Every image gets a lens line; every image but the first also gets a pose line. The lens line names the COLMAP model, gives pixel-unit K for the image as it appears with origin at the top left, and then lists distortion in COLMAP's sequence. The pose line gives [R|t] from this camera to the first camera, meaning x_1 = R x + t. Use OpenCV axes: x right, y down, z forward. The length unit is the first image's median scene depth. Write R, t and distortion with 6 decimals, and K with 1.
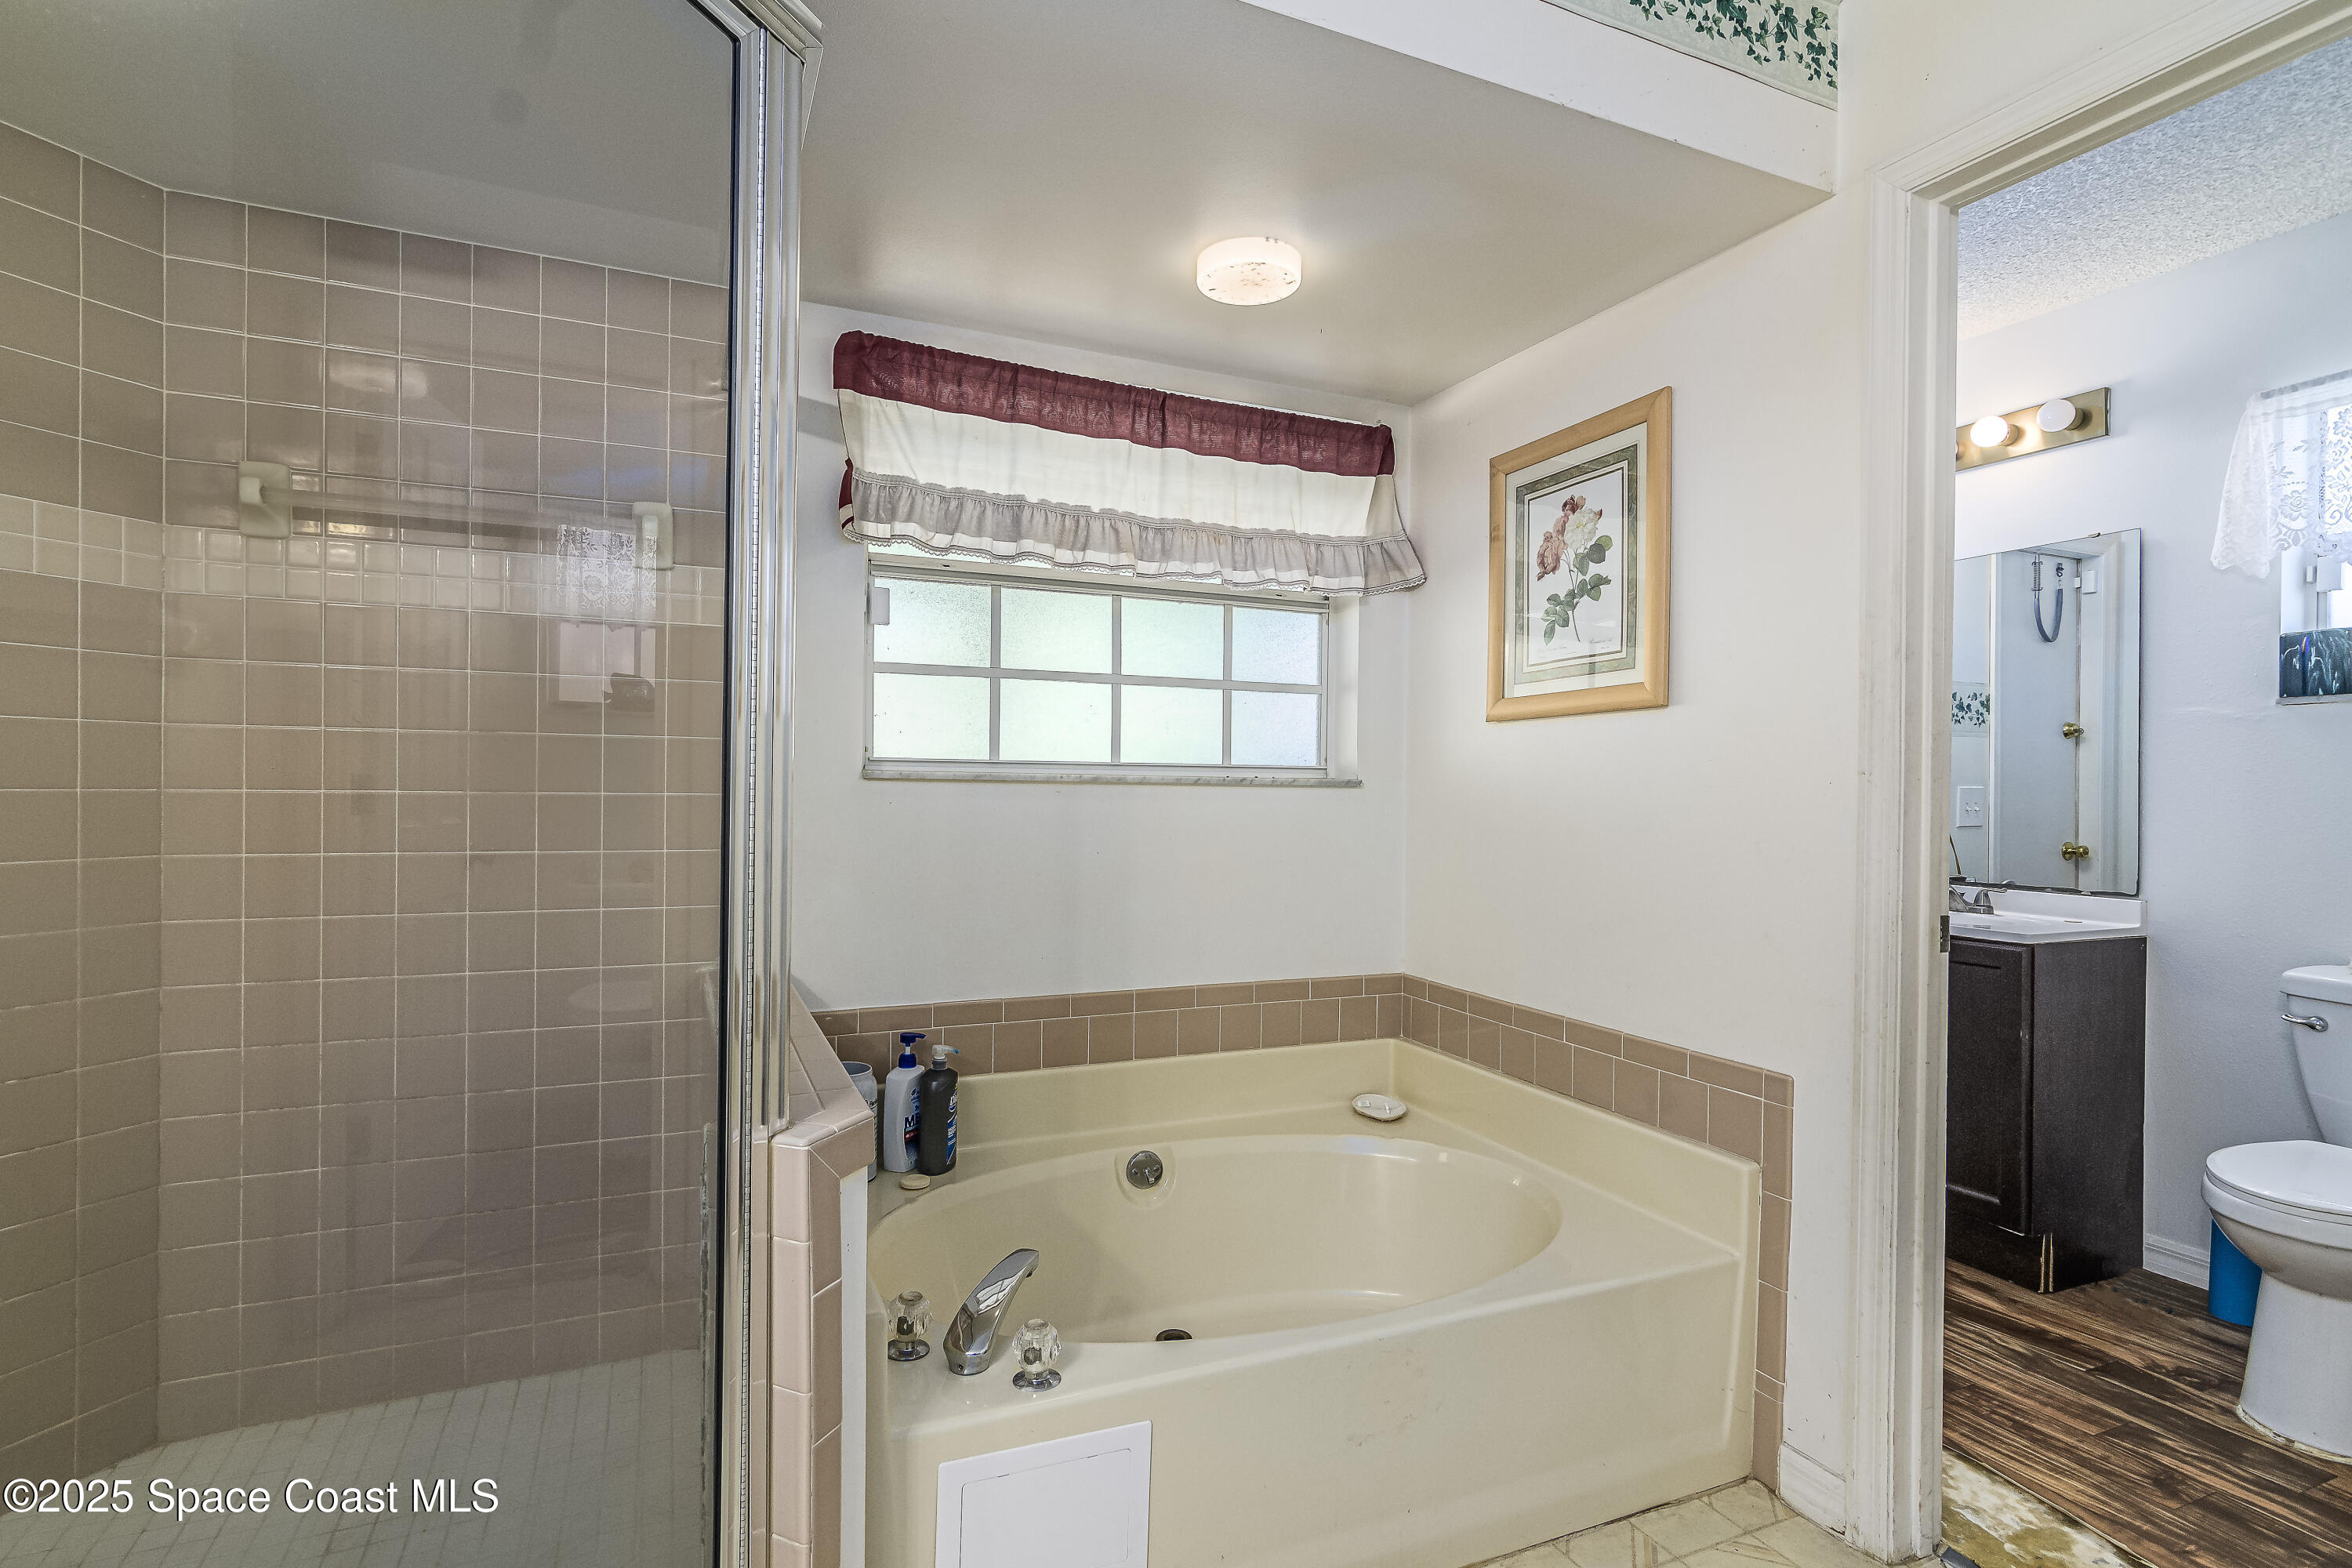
lens RADIAL K [[1135.7, 0, 1154.1], [0, 1135.7, 798.1], [0, 0, 1]] dist [-0.000991, 0.001785]
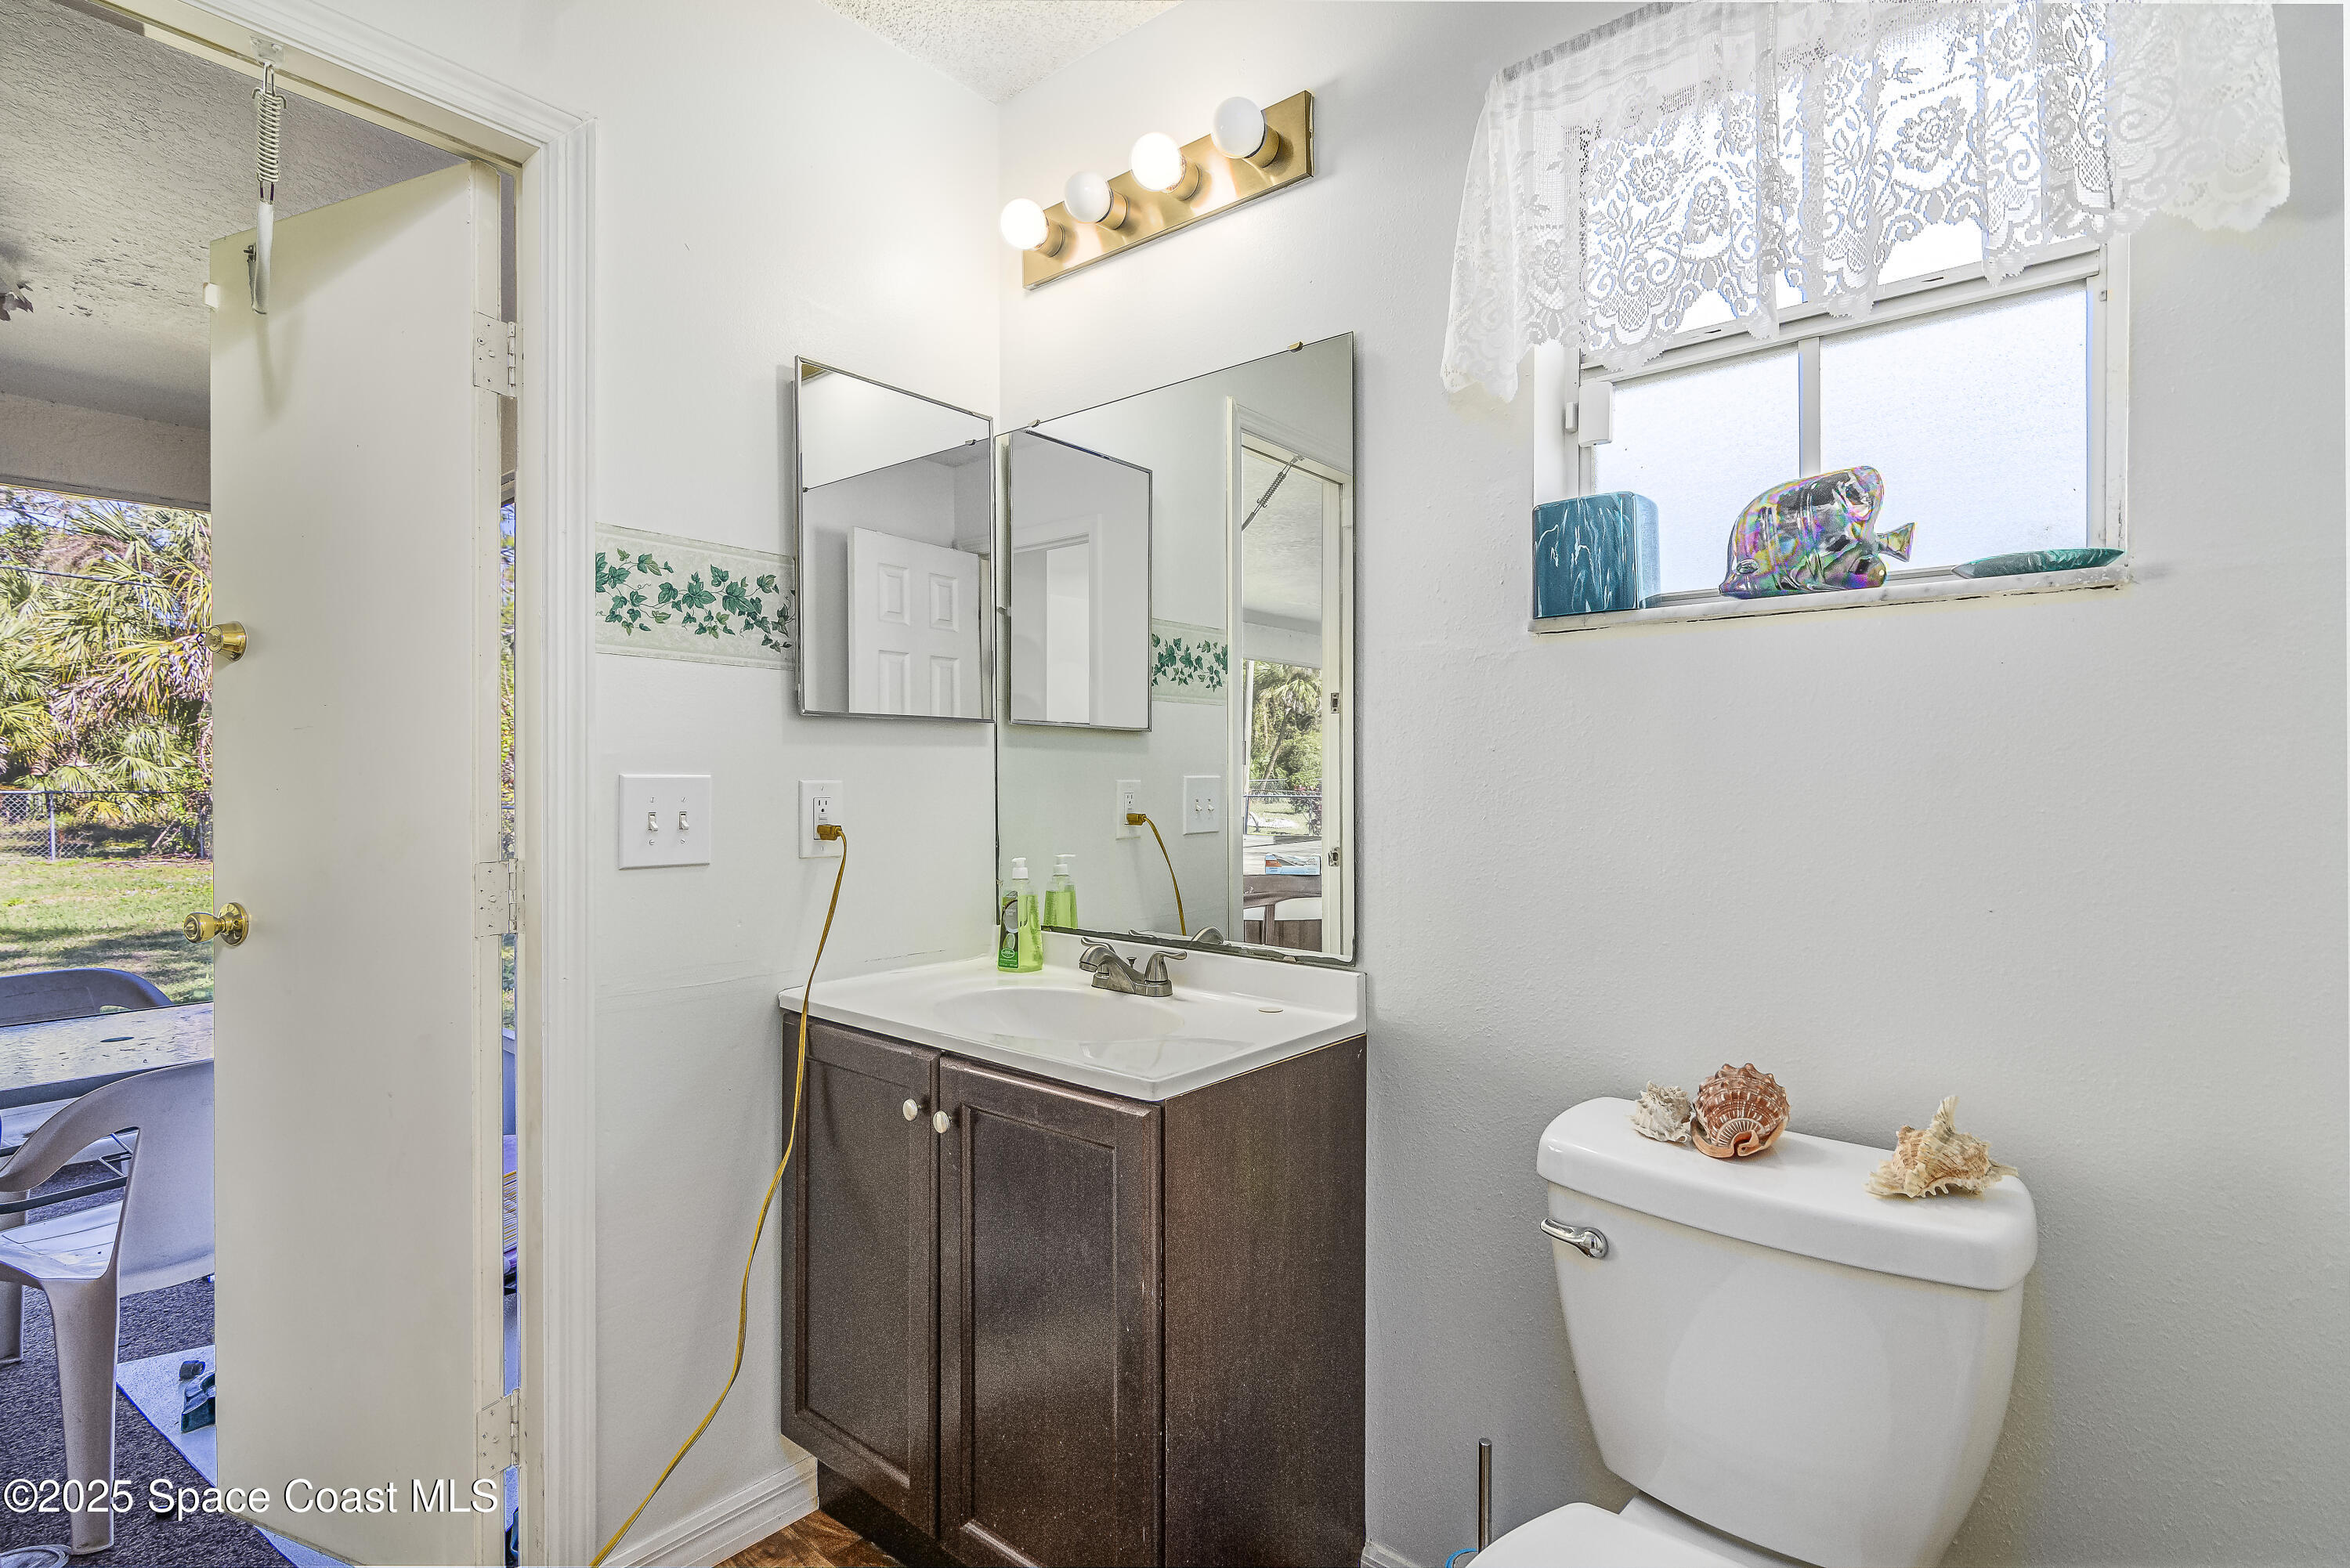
lens RADIAL K [[1134.6, 0, 1170.3], [0, 1134.6, 775.1], [0, 0, 1]] dist [-0.000991, 0.001785]
pose [[0.893205, 0.002052, 0.449645, 0.566395], [0.004684, 0.999893, -0.013867, -0.002437], [-0.449625, 0.014492, 0.893100, 0.569531]]
